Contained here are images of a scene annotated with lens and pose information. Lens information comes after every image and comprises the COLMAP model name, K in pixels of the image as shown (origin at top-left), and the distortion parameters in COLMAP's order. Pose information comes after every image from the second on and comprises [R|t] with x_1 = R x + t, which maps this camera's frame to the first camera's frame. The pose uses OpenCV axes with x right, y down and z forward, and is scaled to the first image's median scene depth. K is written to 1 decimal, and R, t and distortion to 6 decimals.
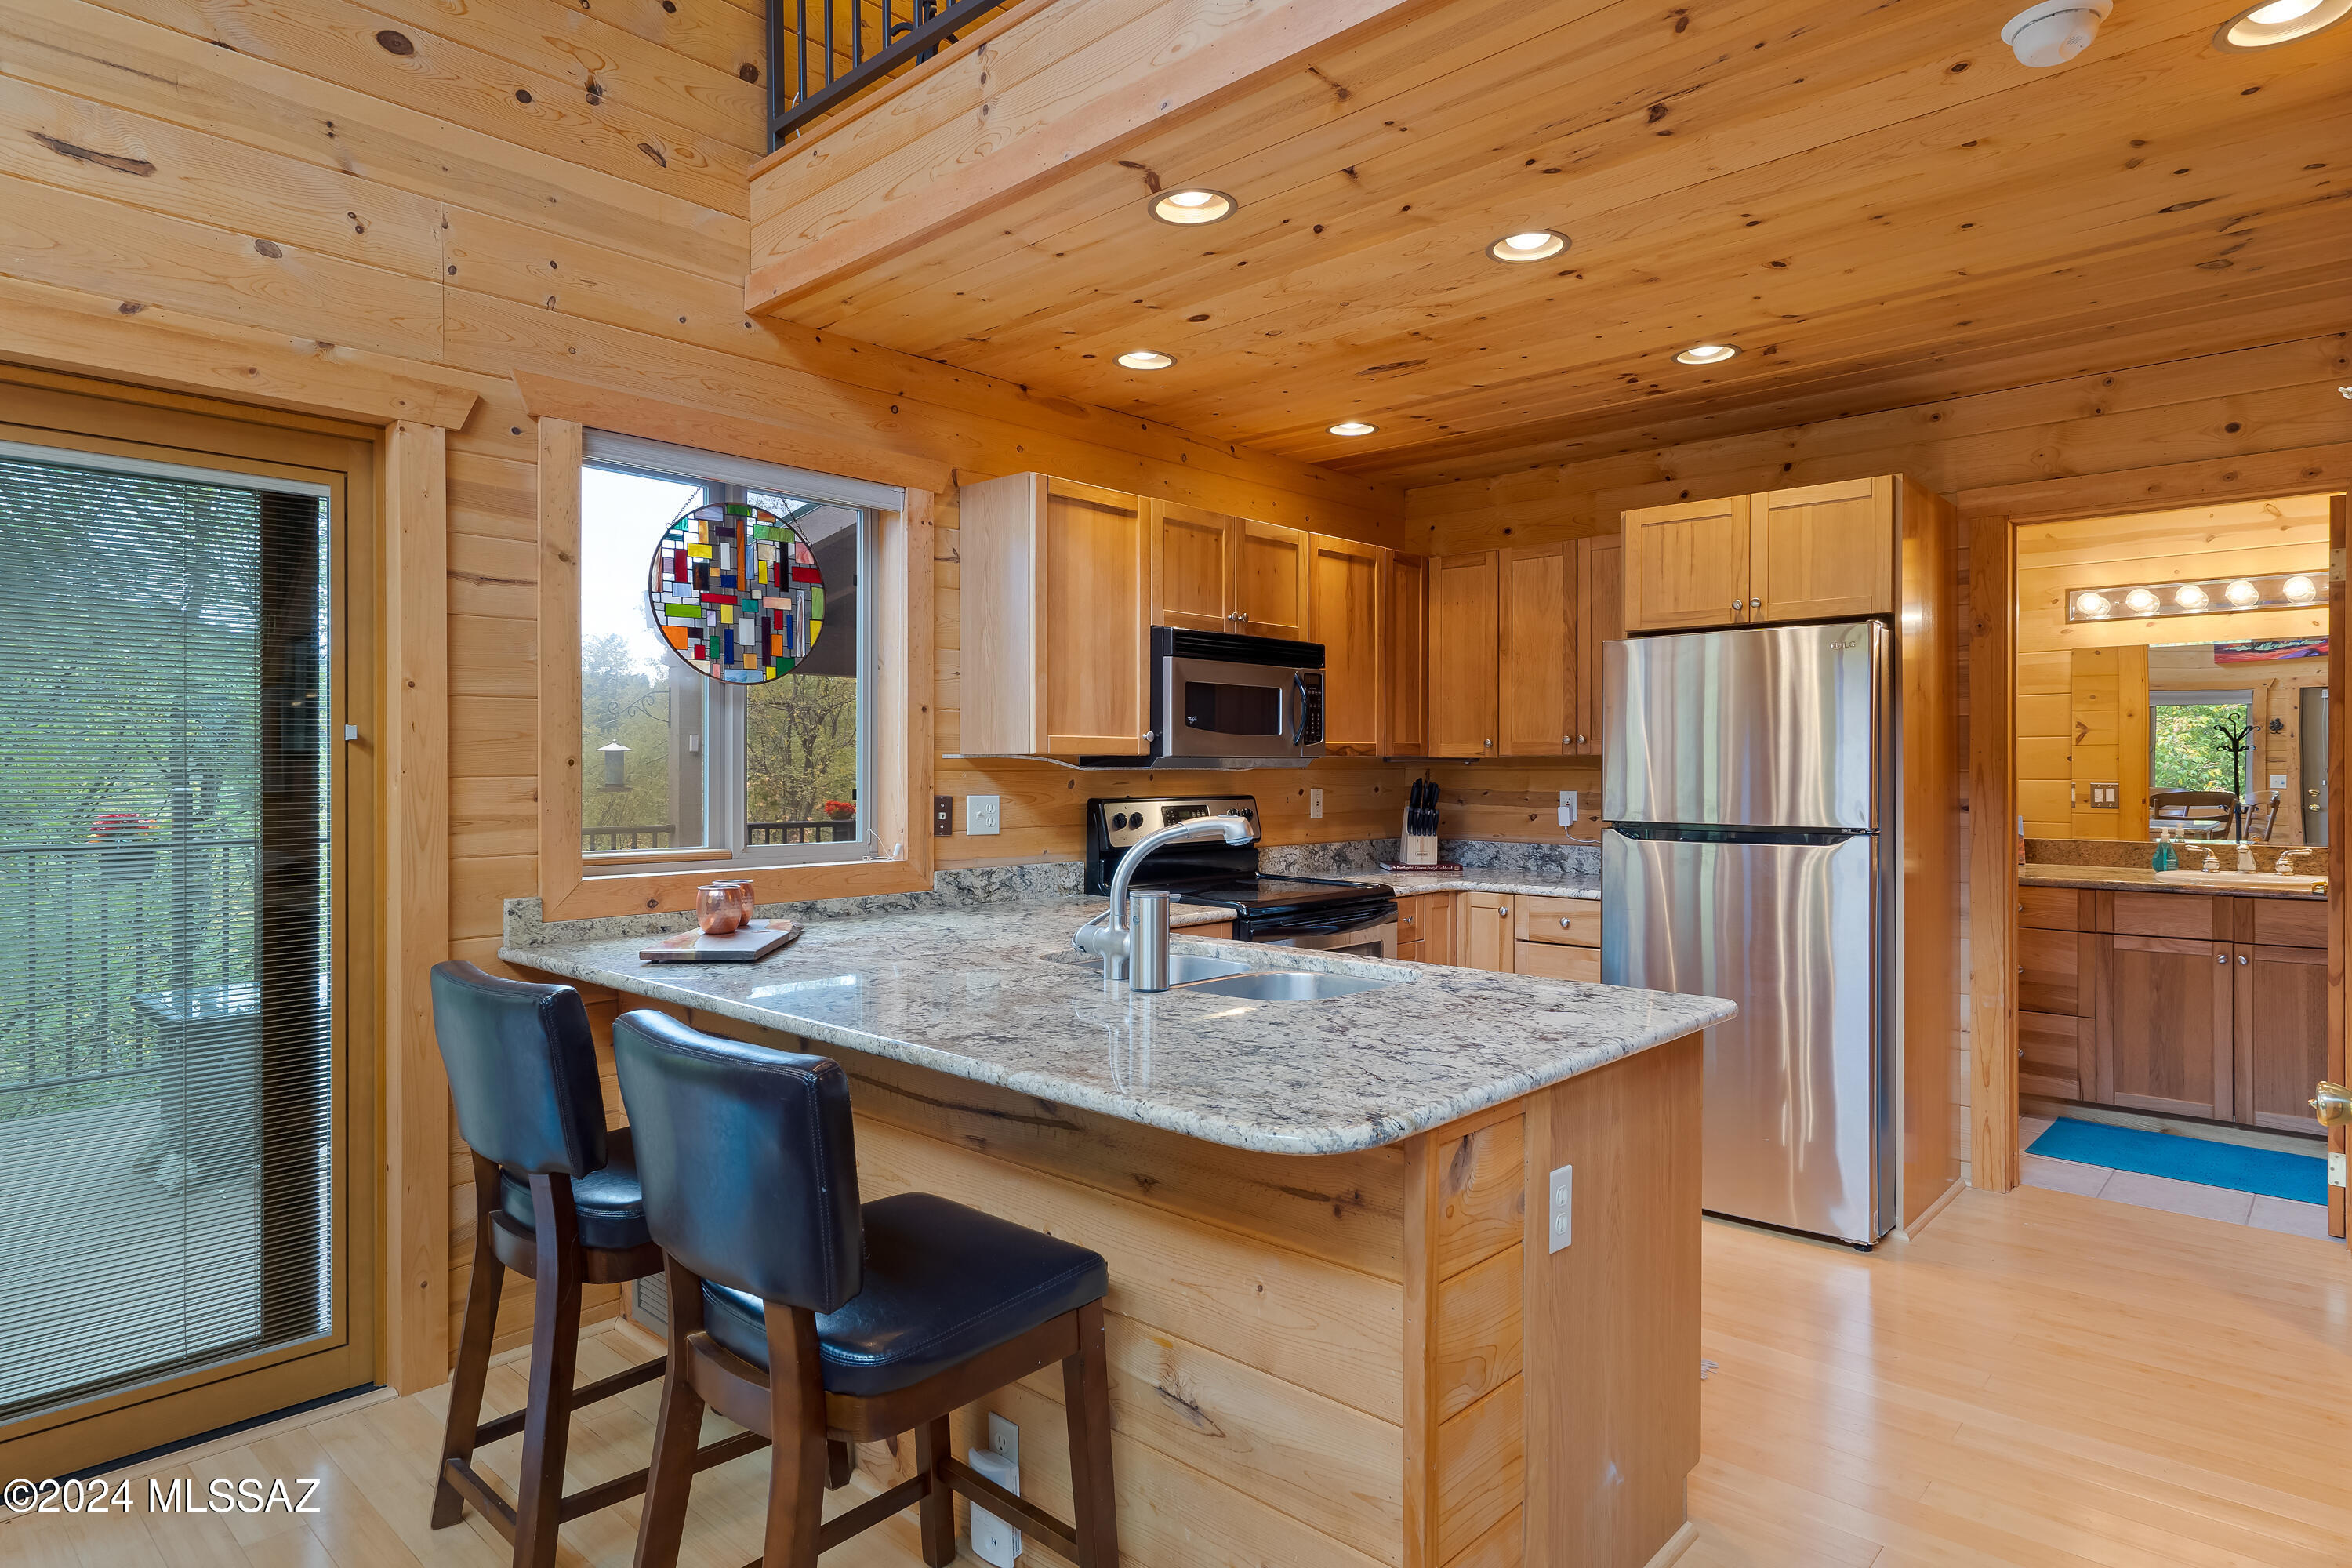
lens RADIAL K [[1310.4, 0, 1183.2], [0, 1310.4, 769.6], [0, 0, 1]] dist [0.002704, 0.001709]
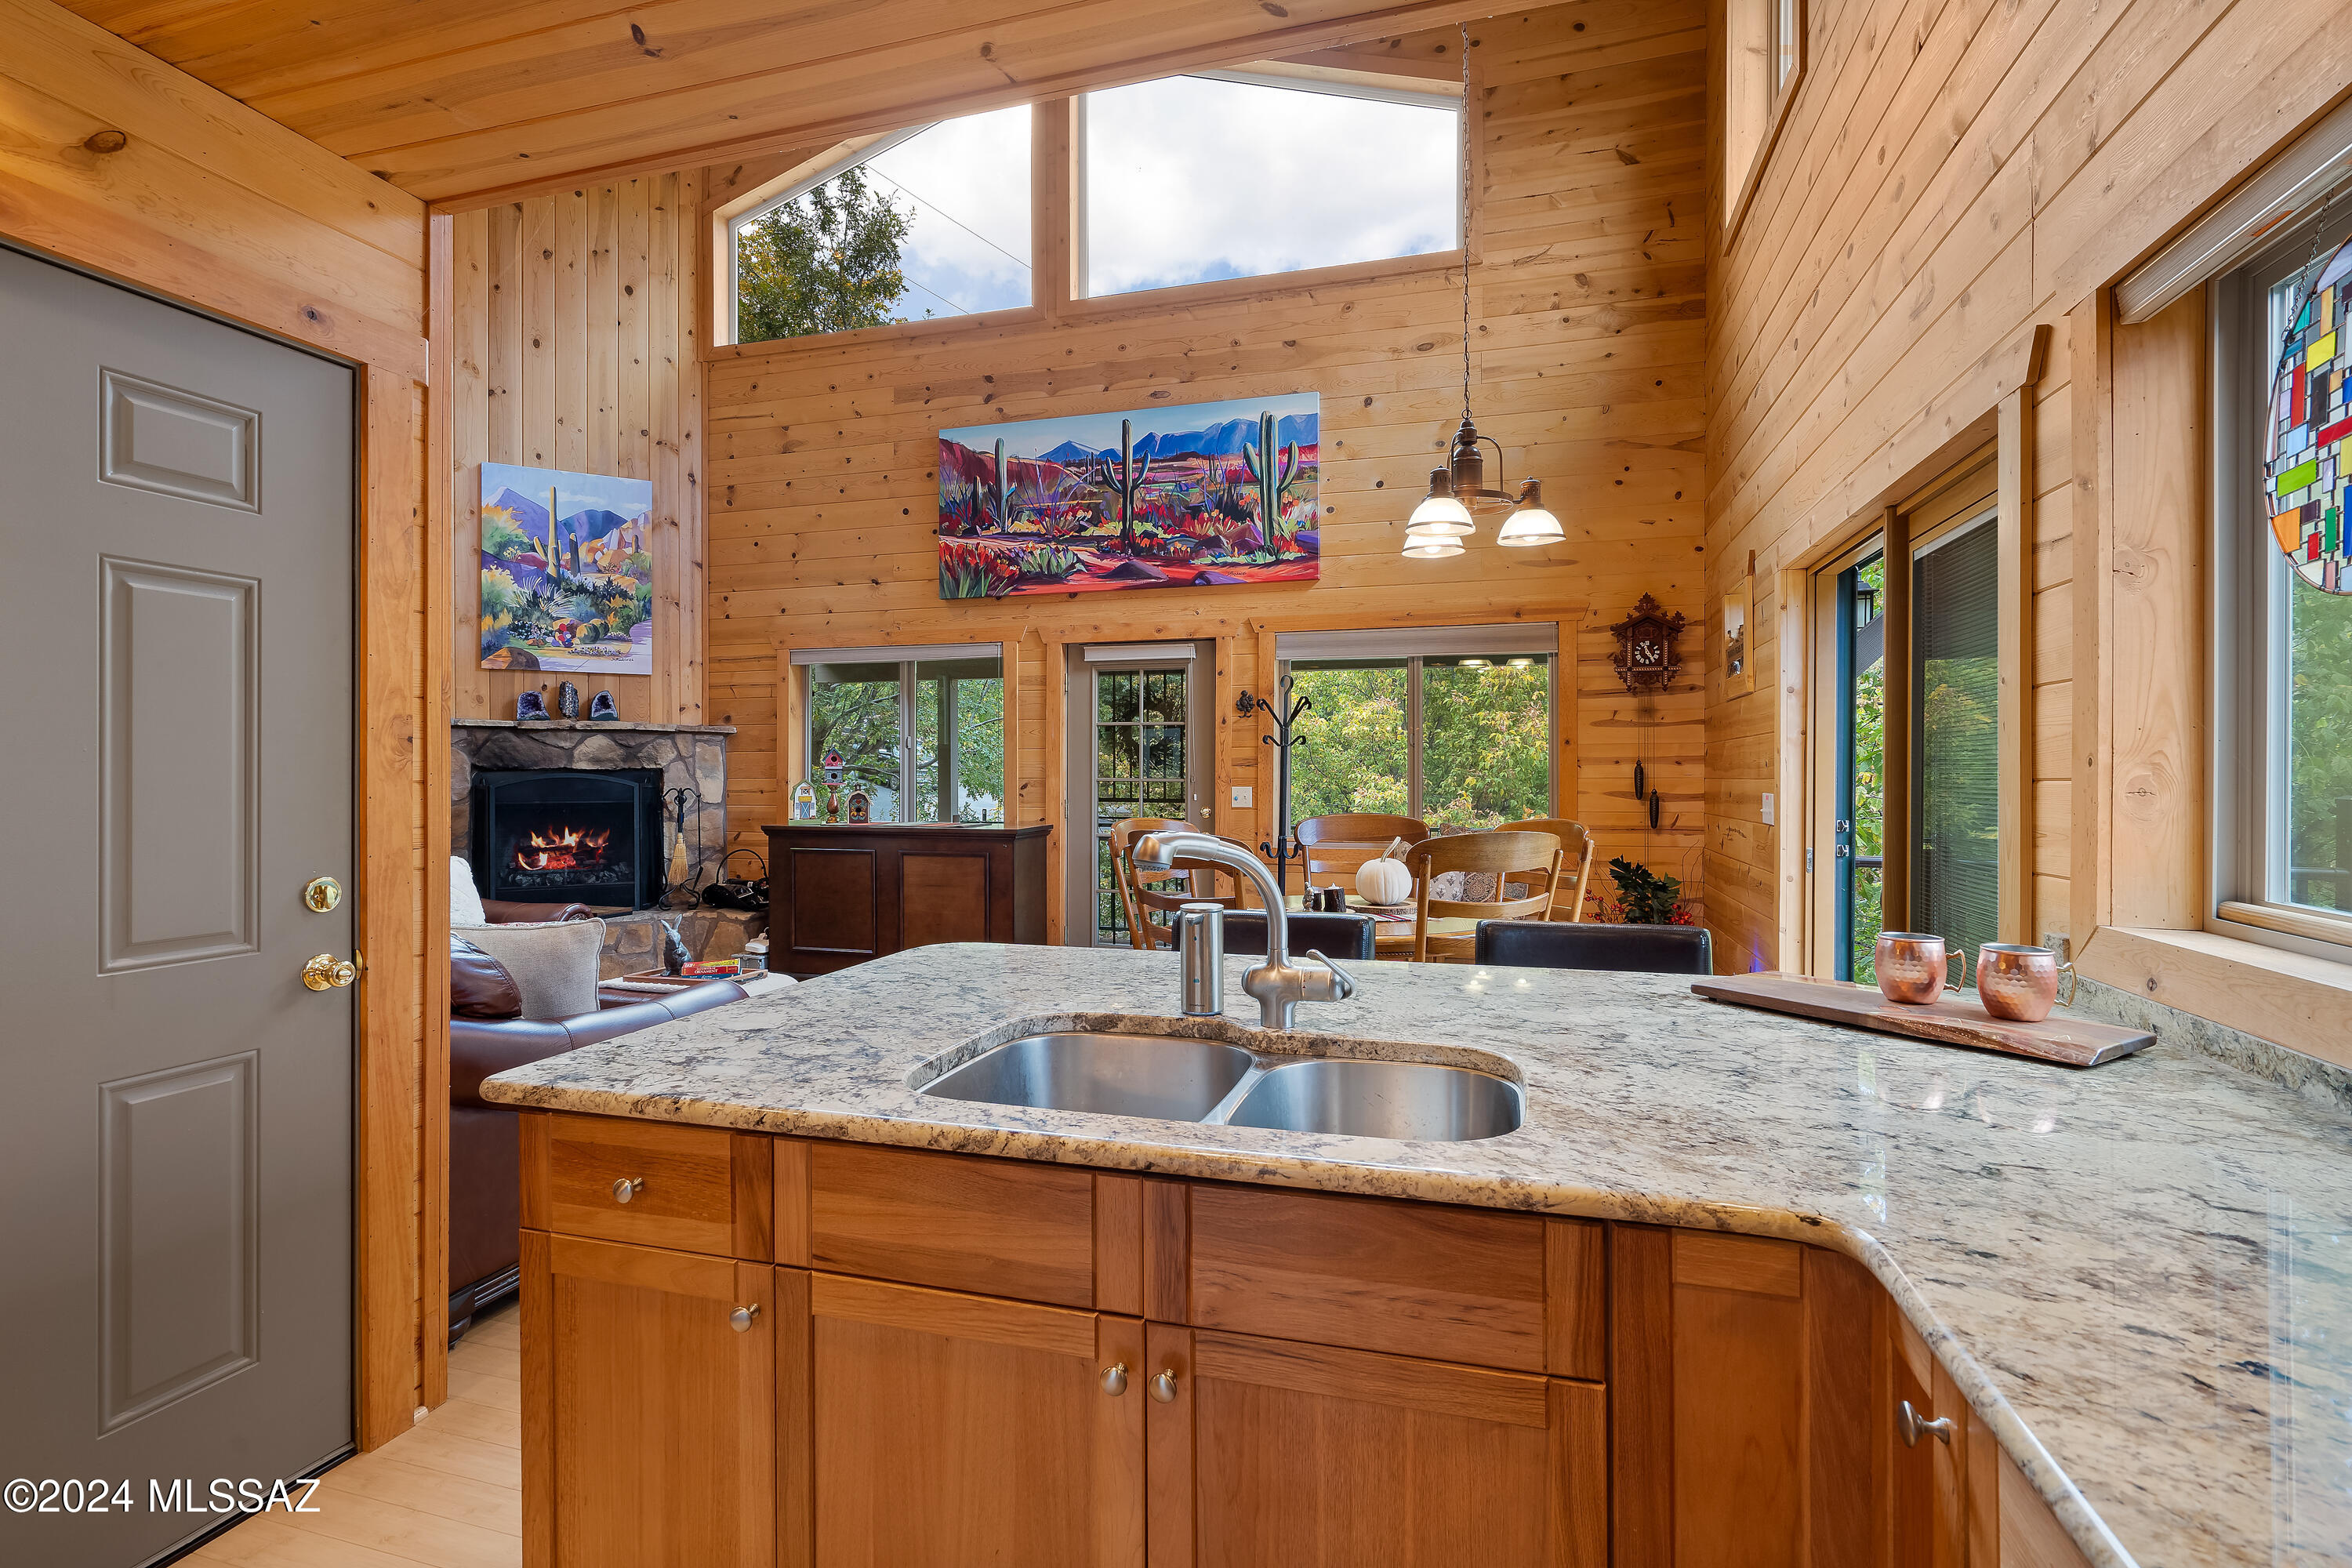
lens RADIAL K [[1097.5, 0, 1176.8], [0, 1097.5, 773.3], [0, 0, 1]] dist [-0.006432, 0.000330]
pose [[-0.899346, 0.000702, -0.437237, 0.201932], [0.001145, 0.999999, -0.000750, 0.000754], [0.437236, -0.001175, -0.899346, 1.041810]]
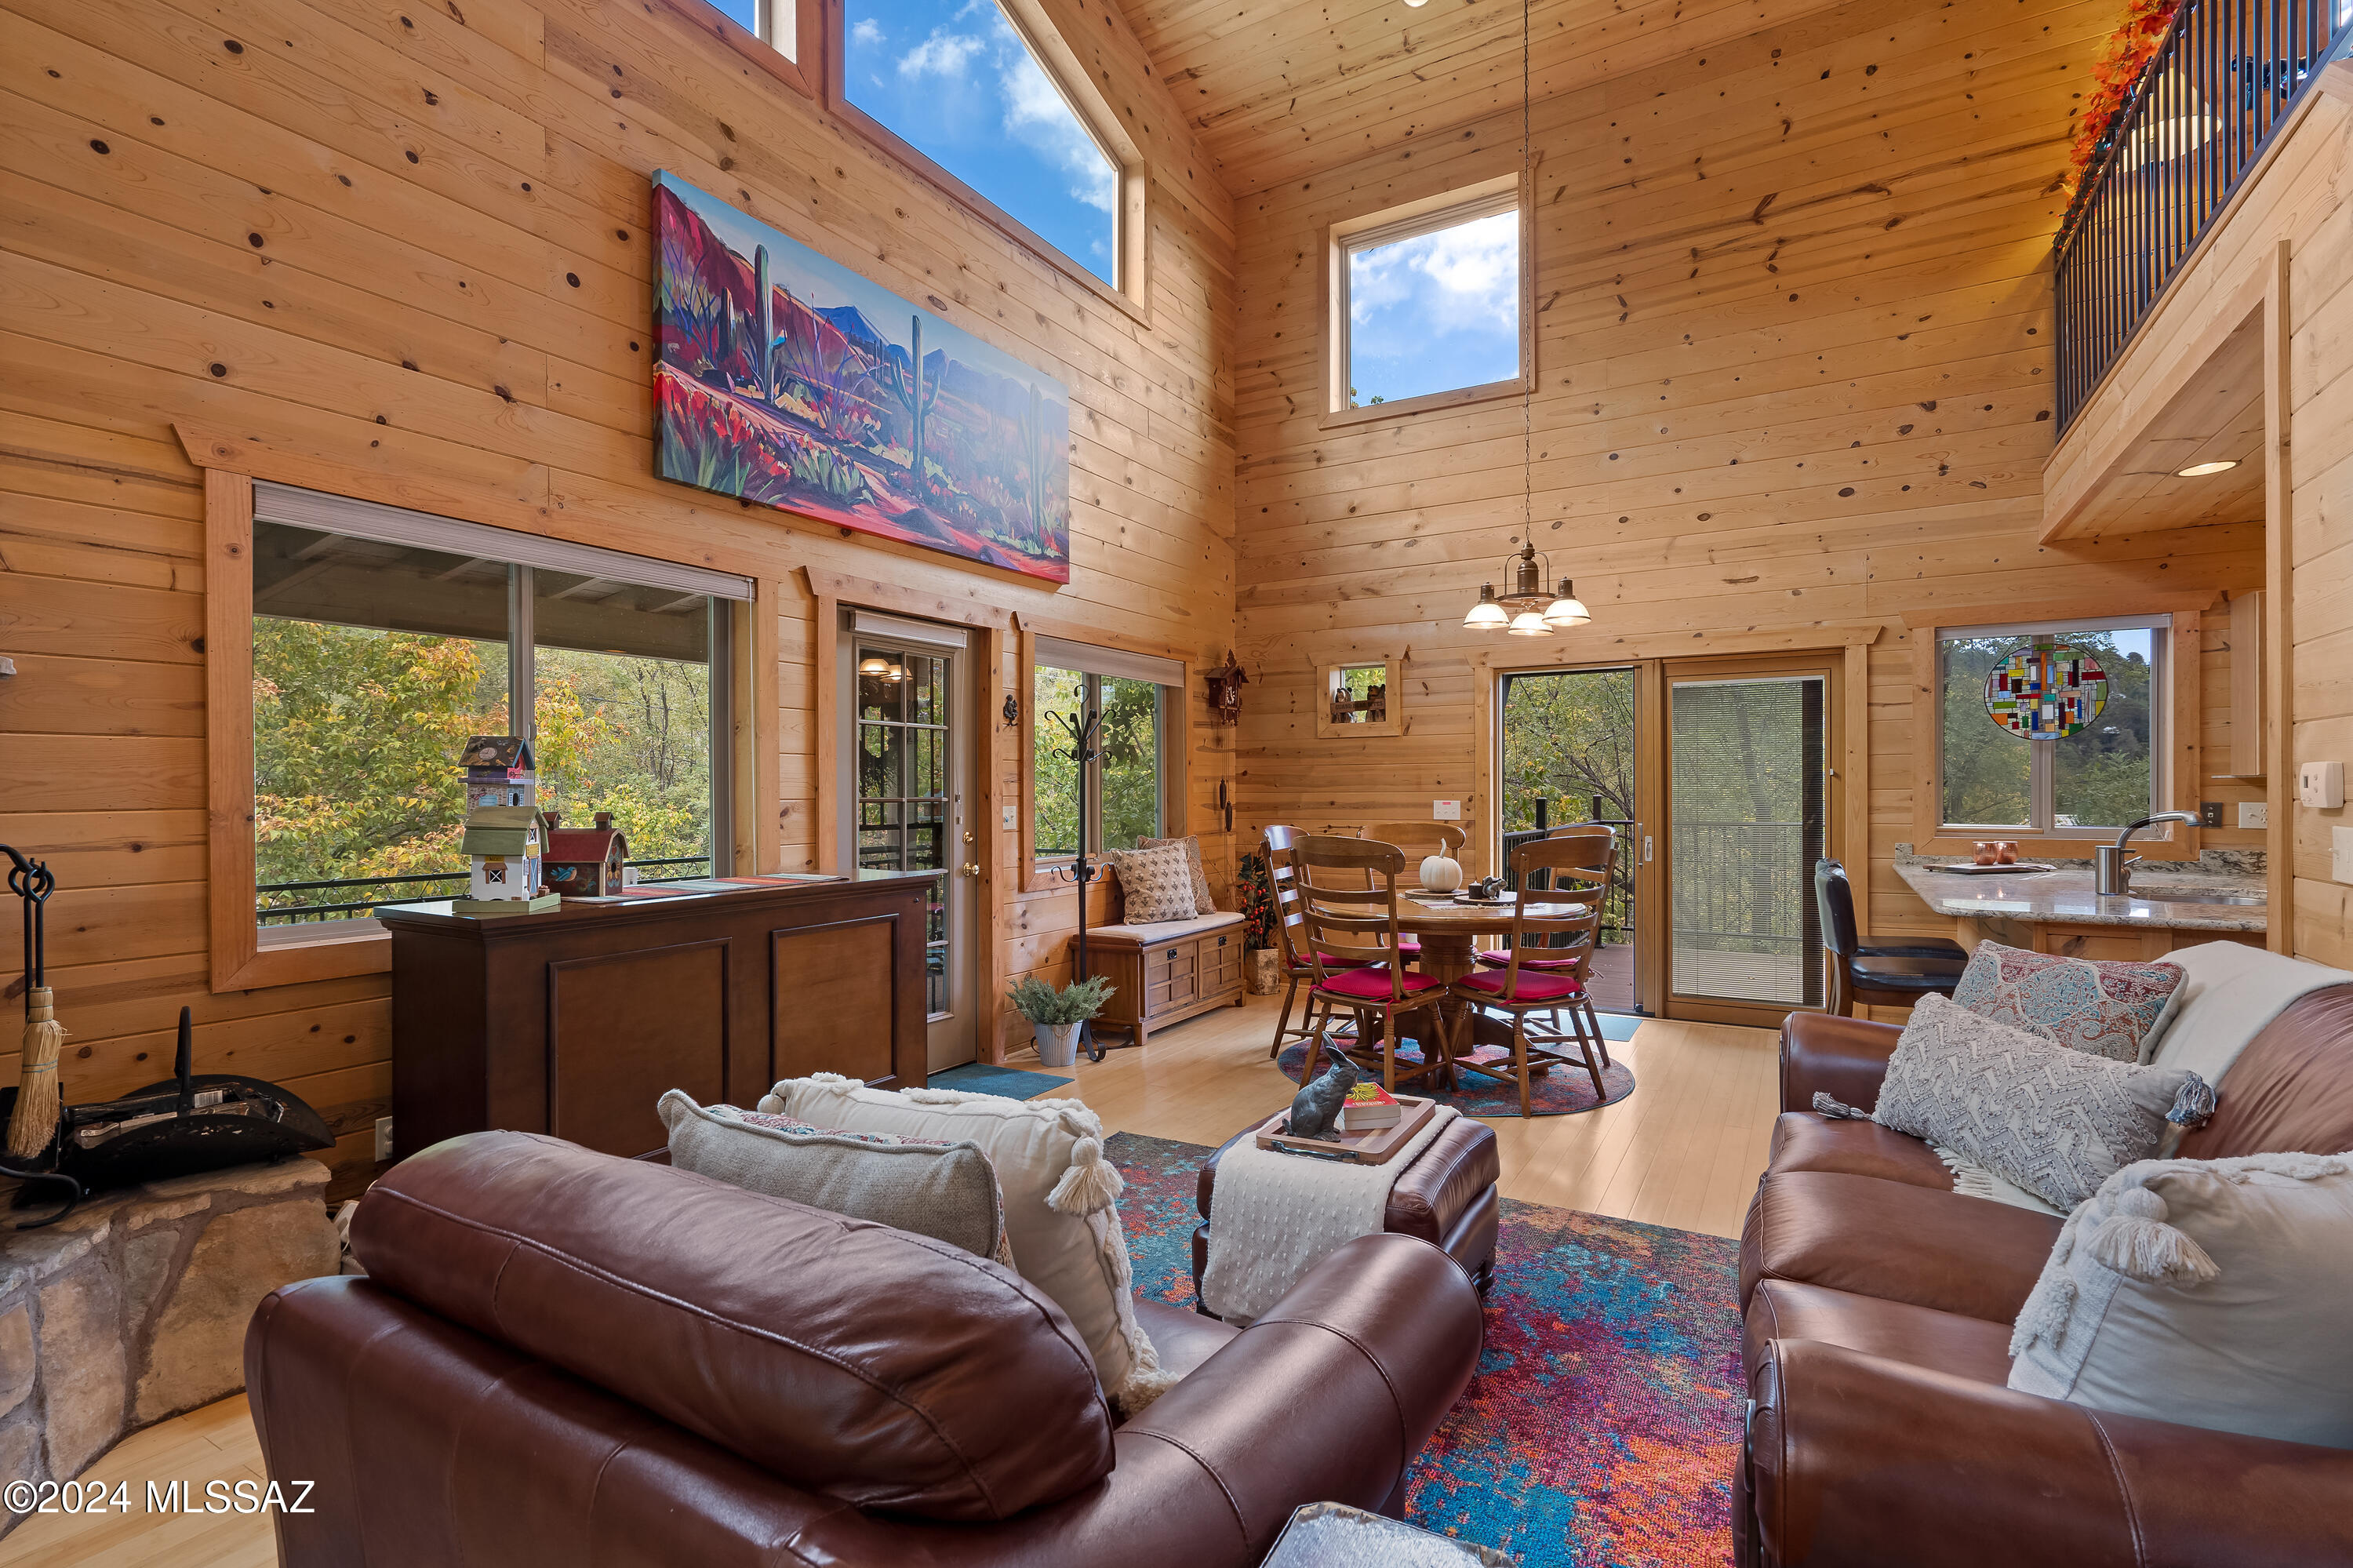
lens RADIAL K [[1086.6, 0, 1180.5], [0, 1086.6, 792.2], [0, 0, 1]] dist [-0.000764, 0.000791]
pose [[0.213420, 0.003917, -0.976953, 0.816745], [0.004546, 0.999977, 0.005002, -0.003965], [0.976950, -0.005509, 0.213397, -0.477545]]
